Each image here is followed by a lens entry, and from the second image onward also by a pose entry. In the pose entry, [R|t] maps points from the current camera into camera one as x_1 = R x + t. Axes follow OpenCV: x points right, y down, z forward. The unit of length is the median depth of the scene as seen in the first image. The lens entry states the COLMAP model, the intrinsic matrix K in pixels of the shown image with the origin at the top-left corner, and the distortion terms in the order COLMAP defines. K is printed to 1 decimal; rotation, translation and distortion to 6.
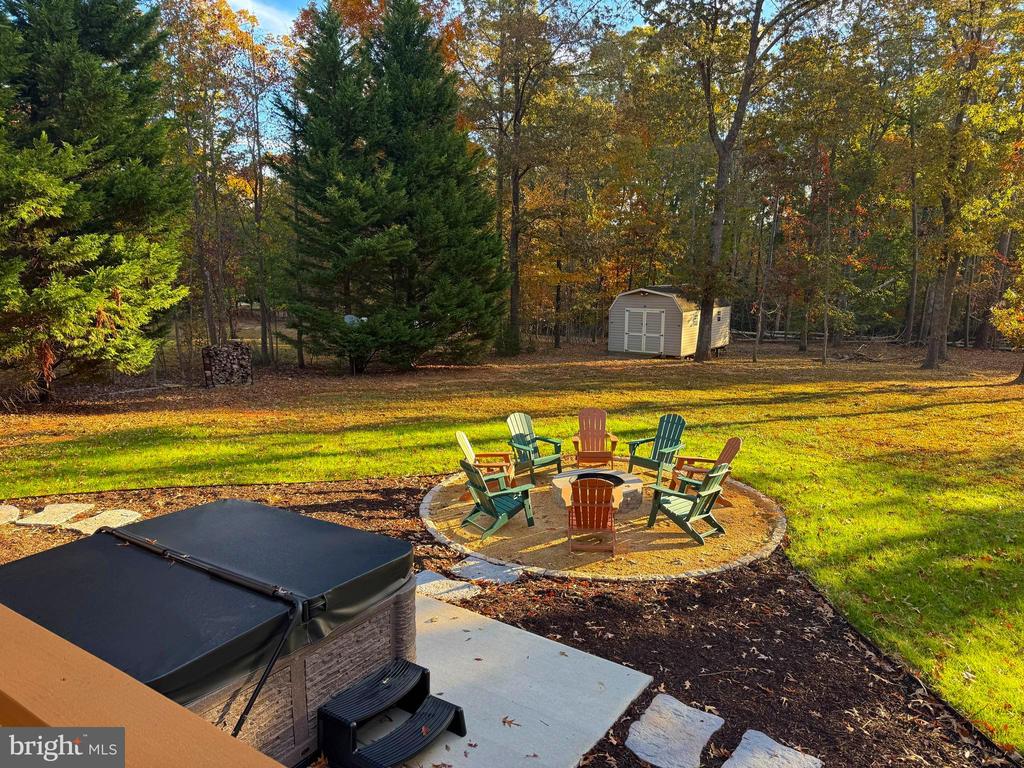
lens RADIAL K [[717.4, 0, 512.0], [0, 717.4, 384.0], [0, 0, 1]] dist [0.111948, -0.146141]
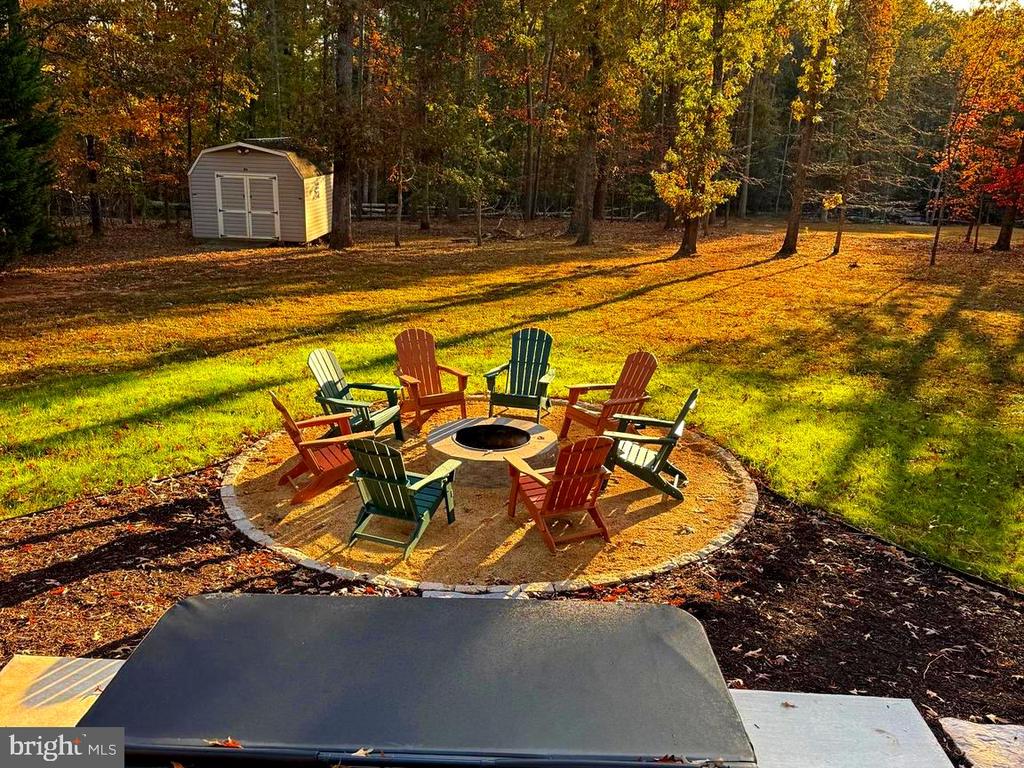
lens RADIAL K [[949.3, 0, 512.0], [0, 949.3, 401.2], [0, 0, 1]] dist [0.083767, -0.012258]
pose [[0.837502, -0.132581, 0.530107, -0.298168], [0.062113, 0.986929, 0.148704, -0.027775], [-0.542893, -0.091614, 0.834790, 0.215975]]
